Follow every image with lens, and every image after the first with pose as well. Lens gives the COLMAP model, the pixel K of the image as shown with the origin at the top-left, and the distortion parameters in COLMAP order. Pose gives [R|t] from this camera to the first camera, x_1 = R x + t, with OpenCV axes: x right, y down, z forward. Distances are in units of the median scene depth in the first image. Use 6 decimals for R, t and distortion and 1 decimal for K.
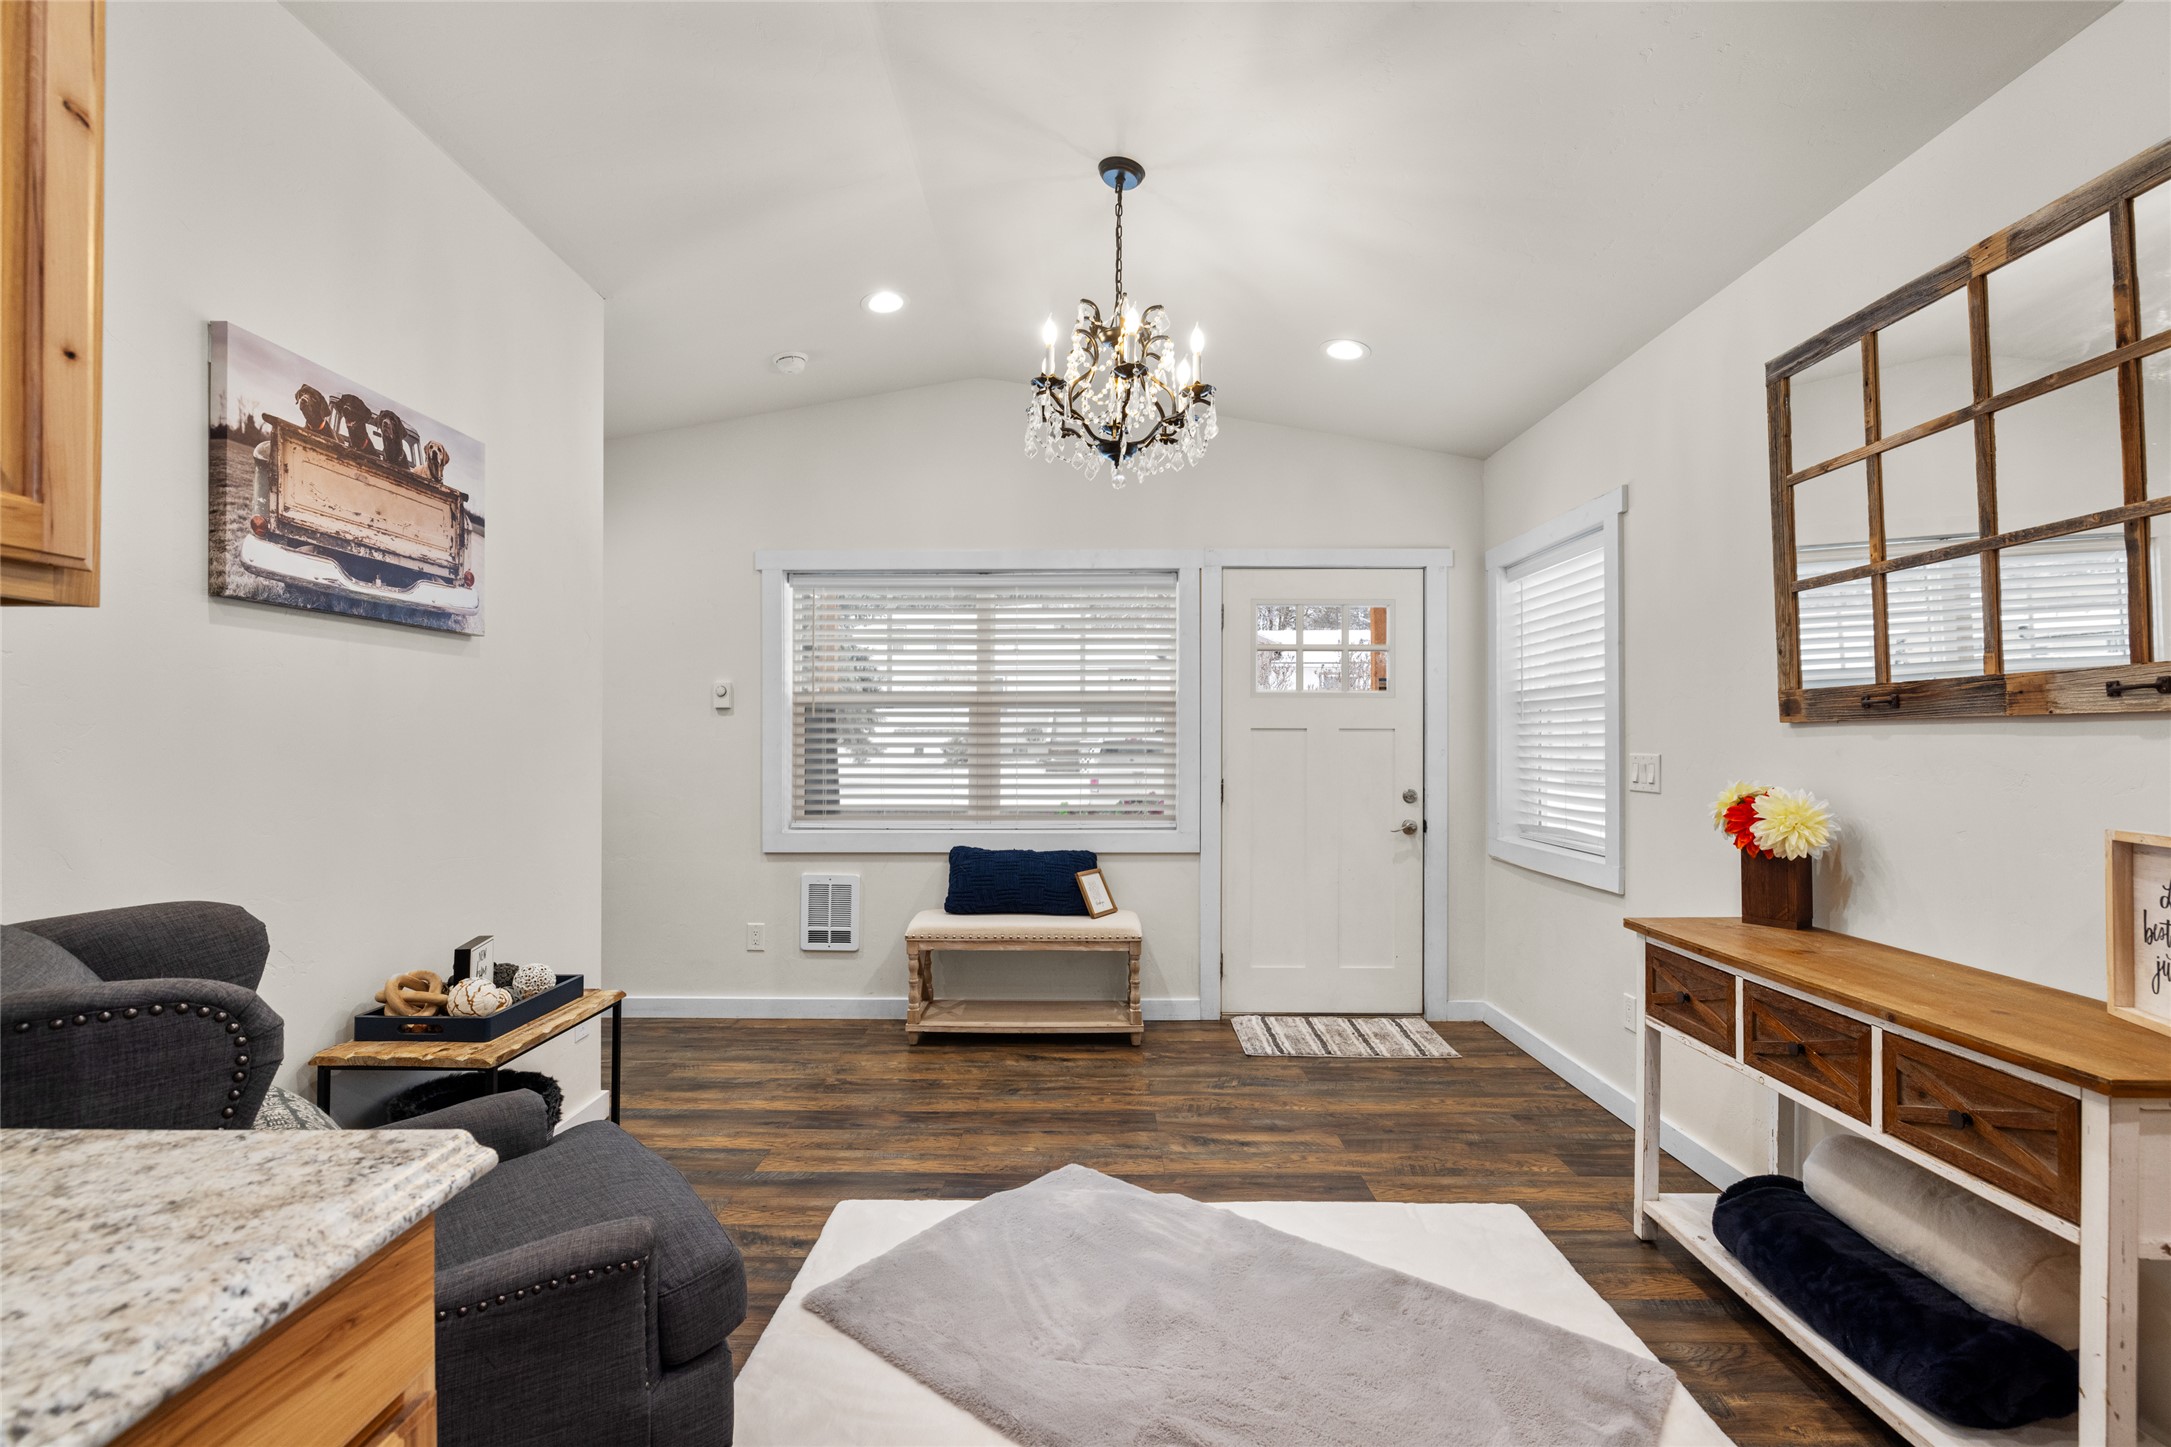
lens RADIAL K [[963.5, 0, 1082.2], [0, 963.5, 736.6], [0, 0, 1]] dist [-0.006562, 0.000755]
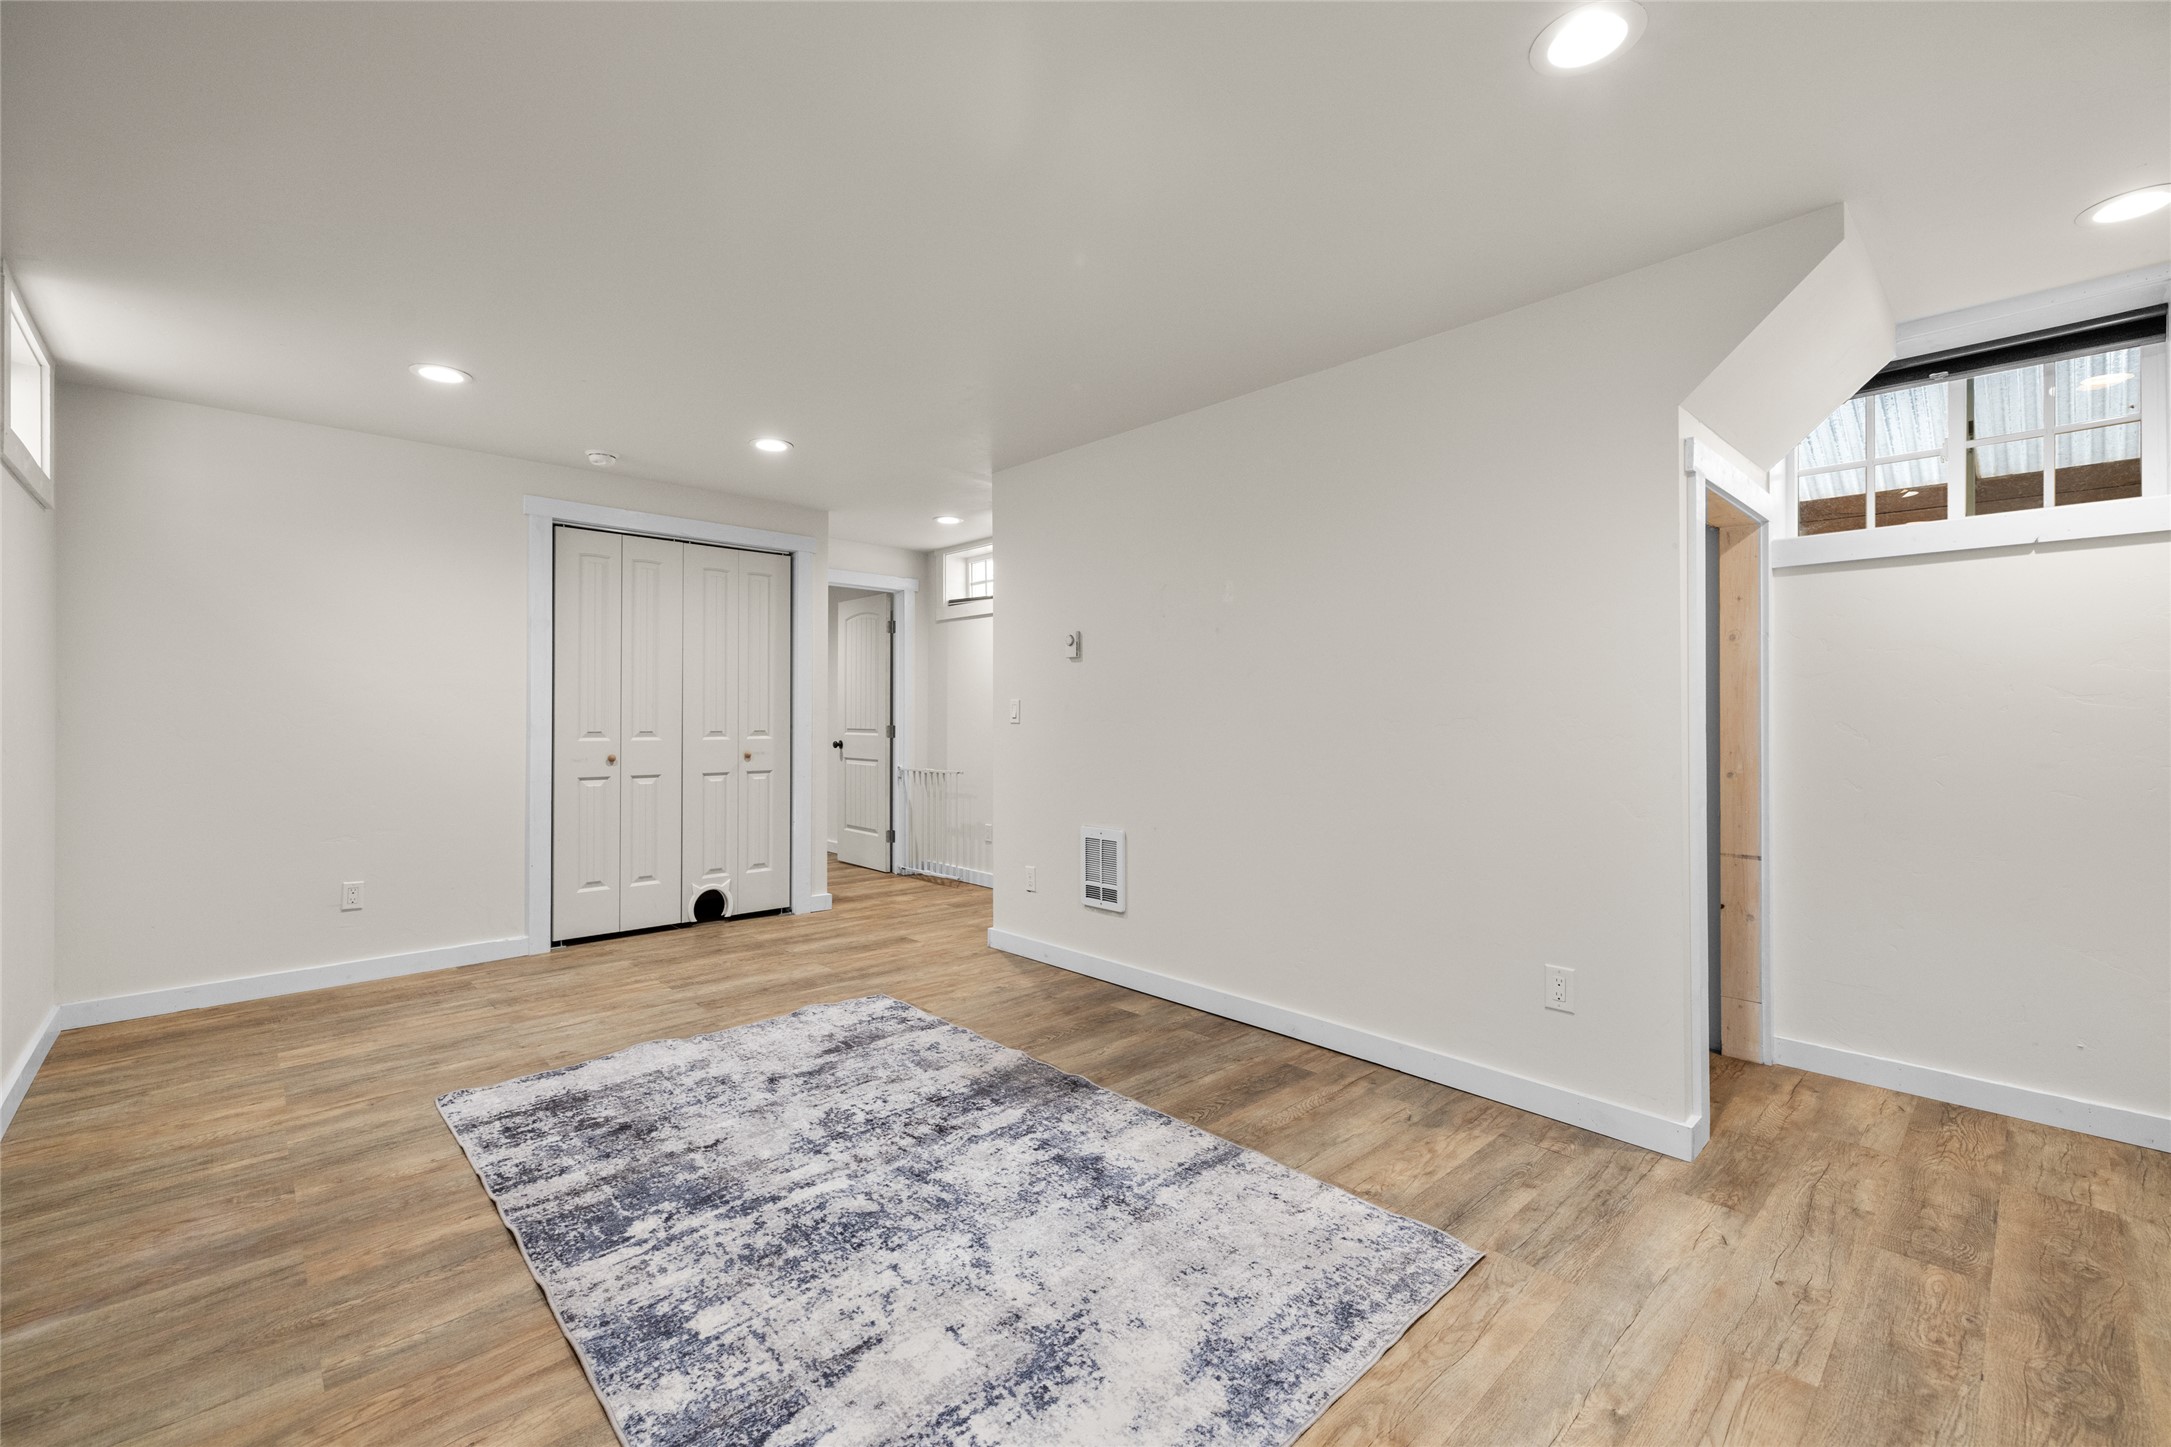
lens RADIAL K [[909.6, 0, 1076.5], [0, 909.6, 707.0], [0, 0, 1]] dist [-0.000423, -0.000383]
pose [[0.689972, -0.006891, -0.723804, 0.687711], [0.001522, 0.999966, -0.008069, 0.049567], [0.723835, 0.004466, 0.689959, 0.630201]]
